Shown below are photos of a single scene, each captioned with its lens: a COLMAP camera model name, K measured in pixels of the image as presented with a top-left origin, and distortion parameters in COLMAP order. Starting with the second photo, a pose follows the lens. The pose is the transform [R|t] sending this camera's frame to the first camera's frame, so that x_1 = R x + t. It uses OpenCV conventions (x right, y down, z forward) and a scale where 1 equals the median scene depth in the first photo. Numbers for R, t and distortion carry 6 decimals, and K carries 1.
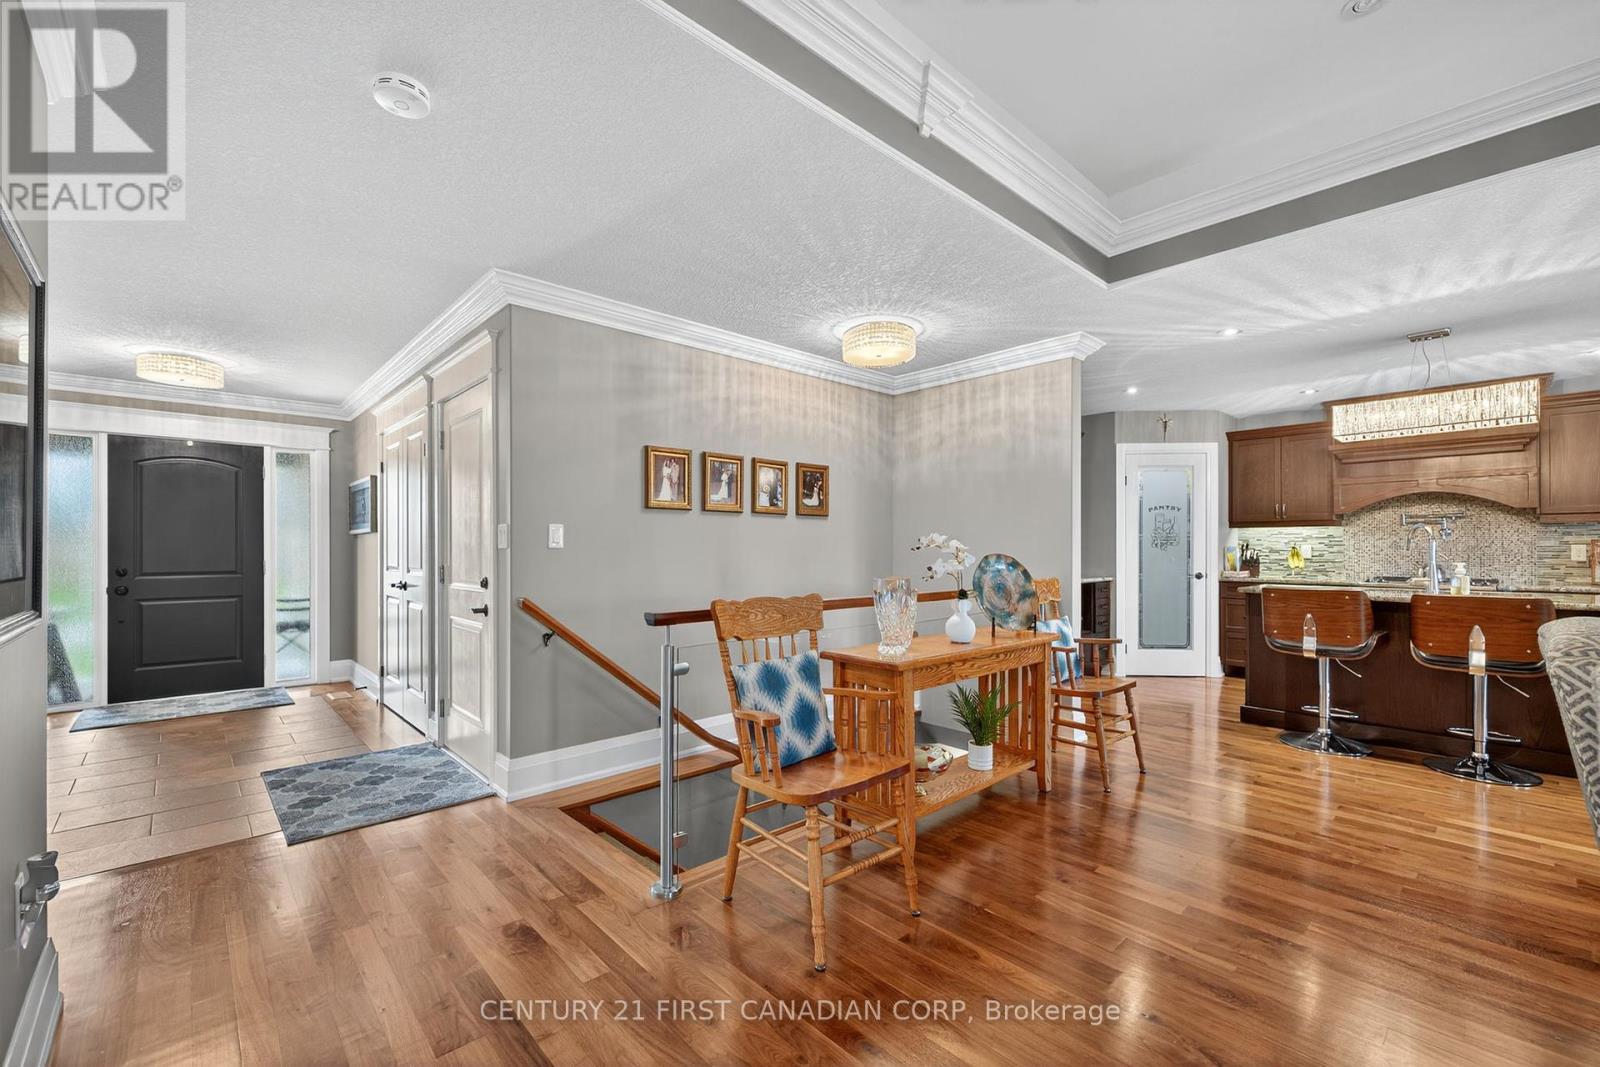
lens RADIAL K [[668.1, 0, 800.7], [0, 668.1, 555.1], [0, 0, 1]] dist [0.005520, -0.001832]
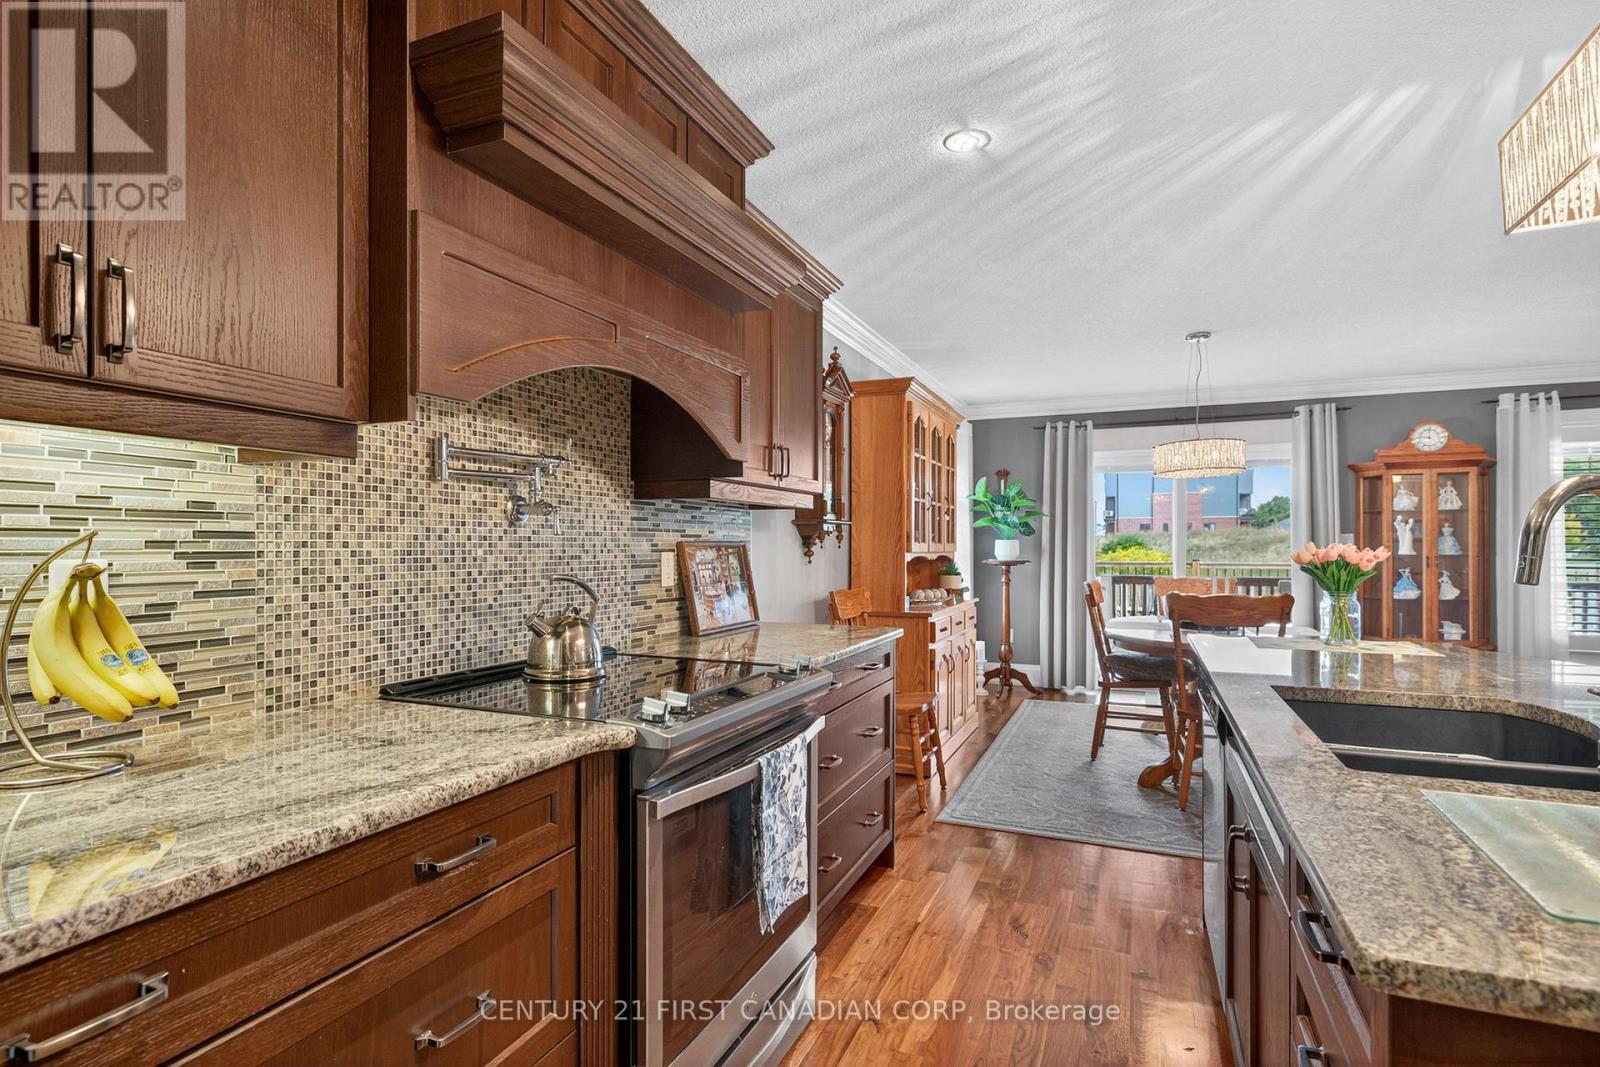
lens RADIAL K [[794.8, 0, 794.7], [0, 794.8, 545.8], [0, 0, 1]] dist [-0.001436, 0.001326]
pose [[-0.405834, 0.003084, 0.913942, 0.743706], [0.010888, 0.999940, 0.001461, -0.022981], [-0.913882, 0.010544, -0.405843, 1.351184]]
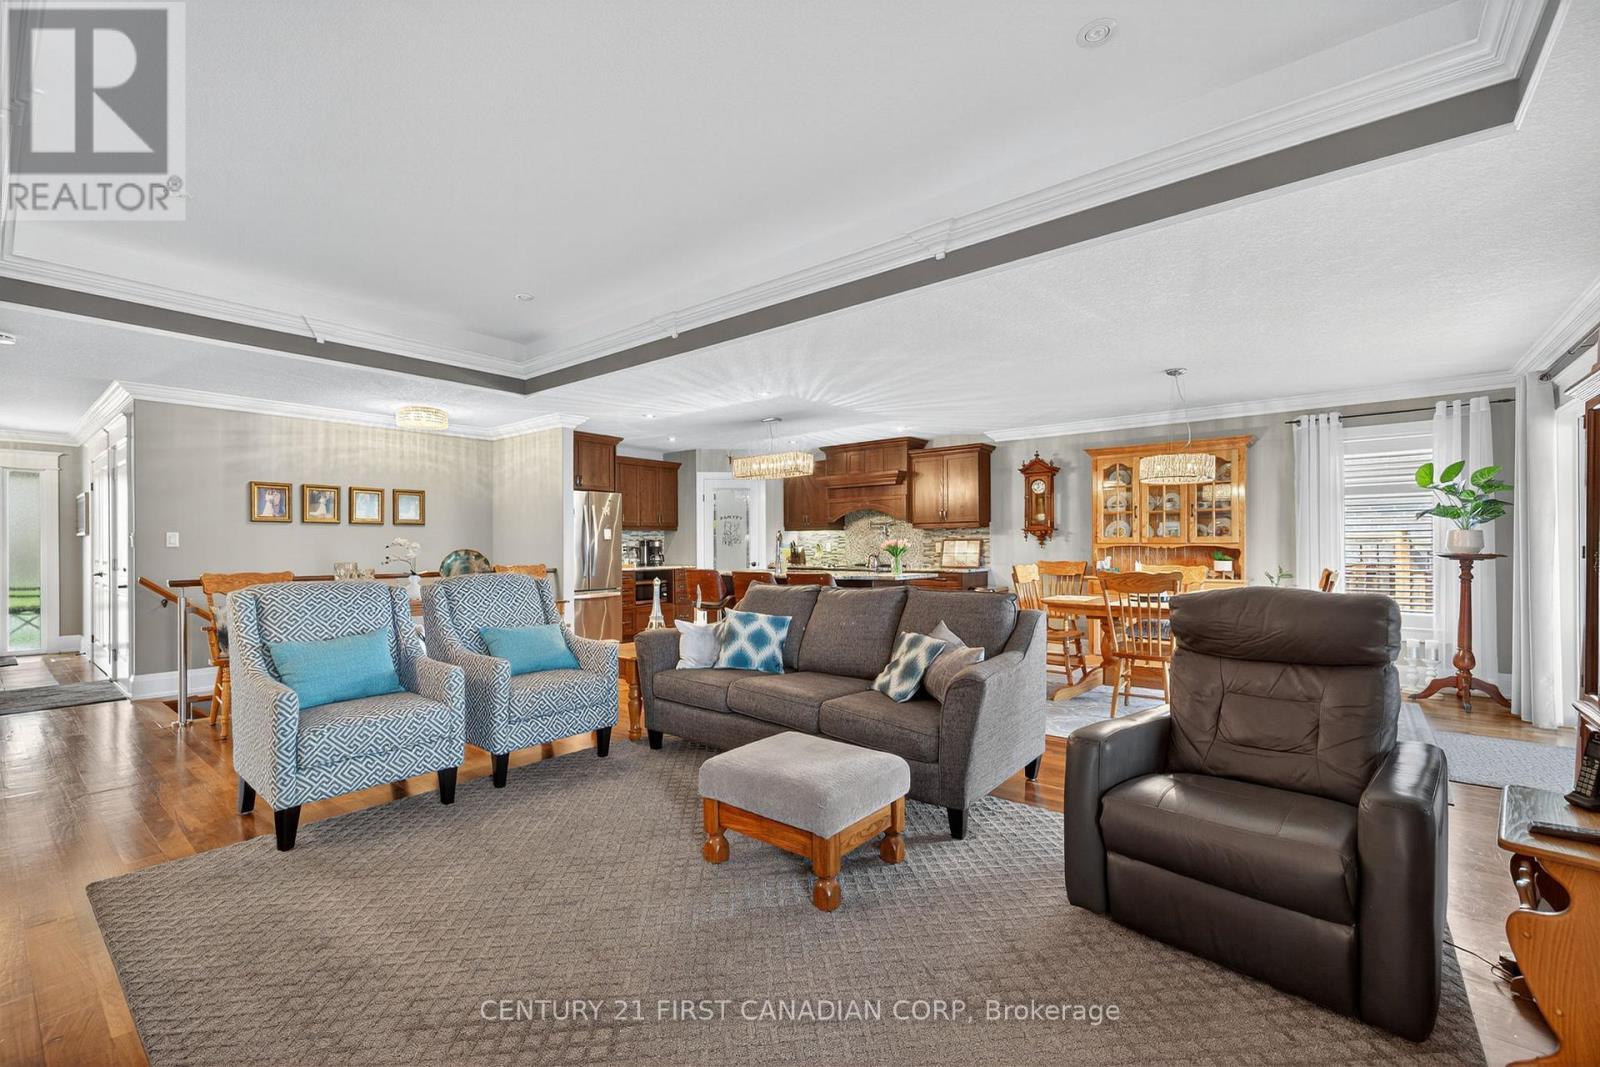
lens RADIAL K [[668.1, 0, 797.0], [0, 668.1, 543.2], [0, 0, 1]] dist [0.005520, -0.001832]
pose [[0.989935, -0.002414, 0.141503, 0.706373], [0.003990, 0.999933, -0.010853, 0.002660], [-0.141467, 0.011308, 0.989878, -0.639443]]
